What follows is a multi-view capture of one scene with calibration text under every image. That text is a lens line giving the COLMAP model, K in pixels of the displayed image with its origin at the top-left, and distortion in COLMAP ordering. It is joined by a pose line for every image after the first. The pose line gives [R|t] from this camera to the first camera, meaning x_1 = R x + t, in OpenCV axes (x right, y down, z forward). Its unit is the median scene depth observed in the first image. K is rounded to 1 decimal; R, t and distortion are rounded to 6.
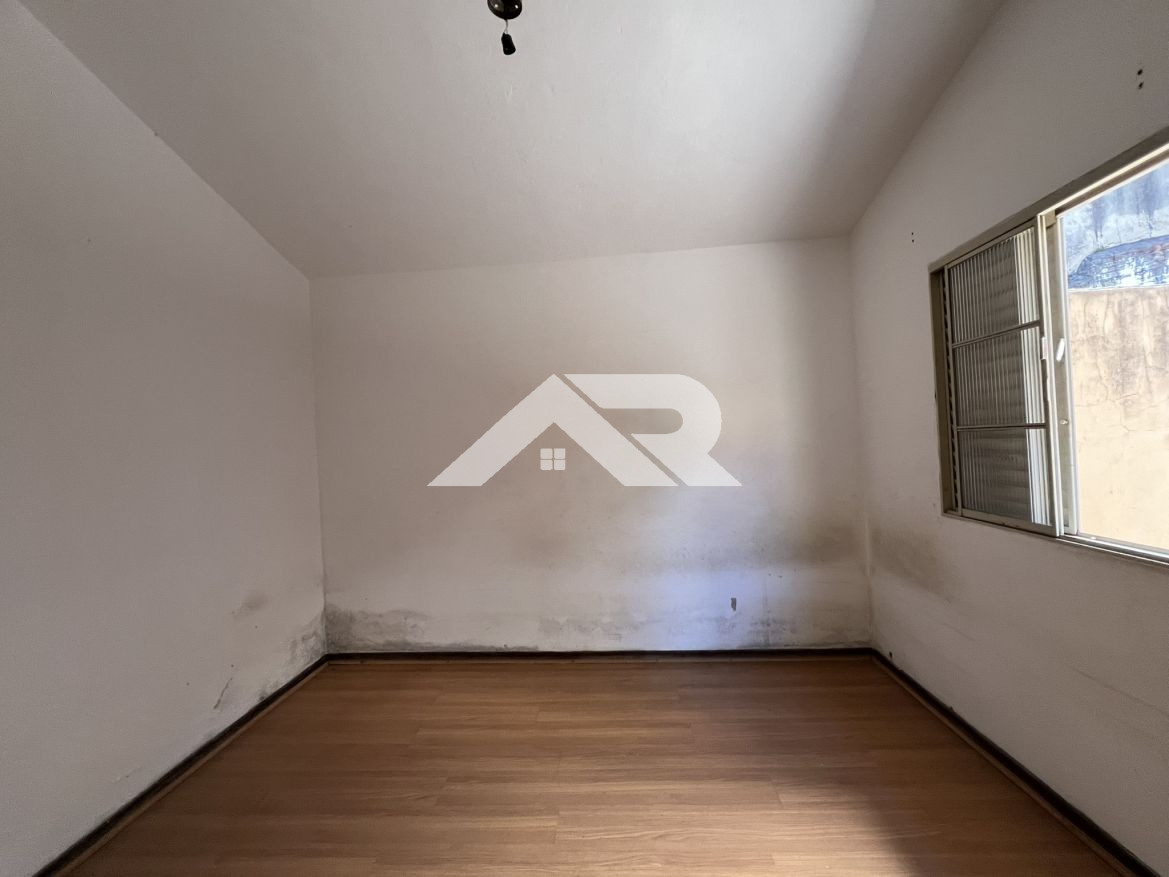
lens RADIAL K [[508.1, 0, 584.2], [0, 508.1, 438.5], [0, 0, 1]] dist [-0.001079, -0.000407]
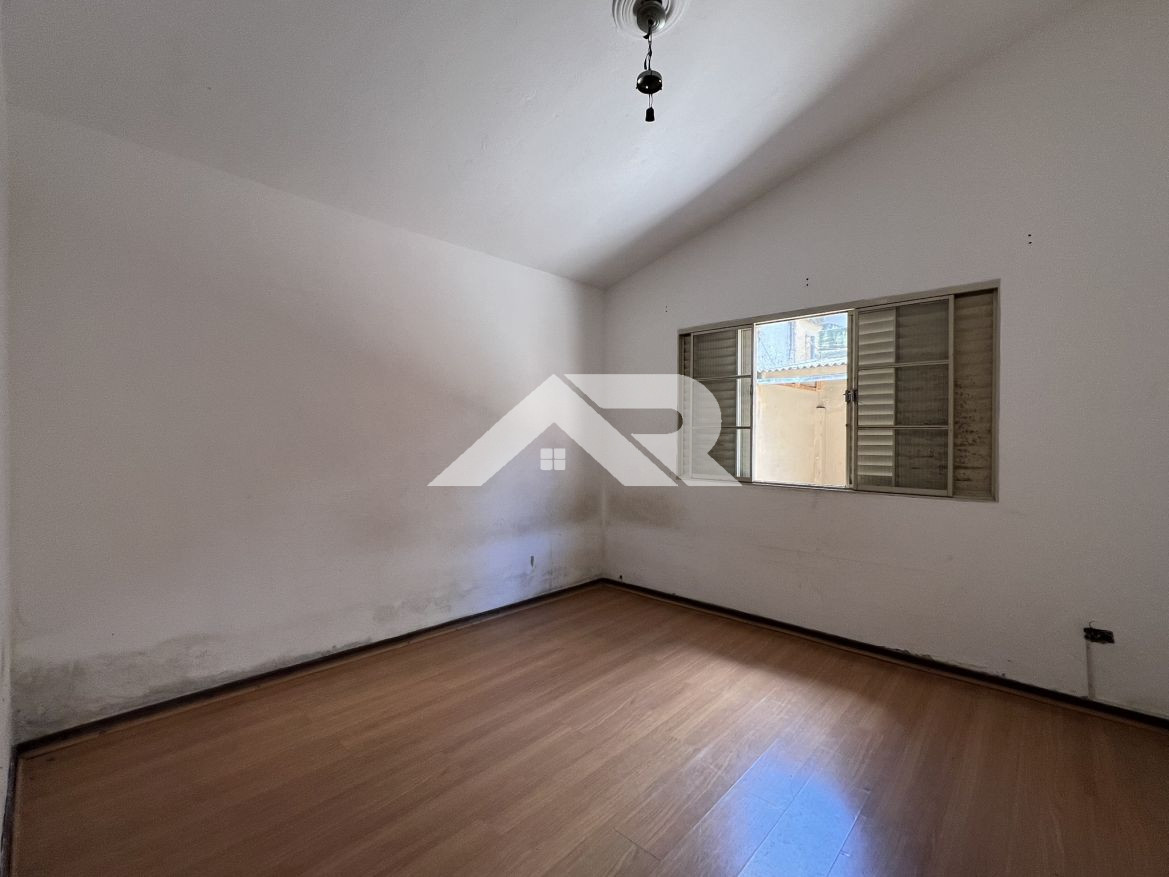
lens RADIAL K [[508.1, 0, 588.1], [0, 508.1, 438.5], [0, 0, 1]] dist [-0.001079, -0.000407]
pose [[0.633604, 0.048455, 0.772138, -0.596248], [-0.045610, 0.998640, -0.025242, 0.055707], [-0.772312, -0.019224, 0.634953, 0.122872]]
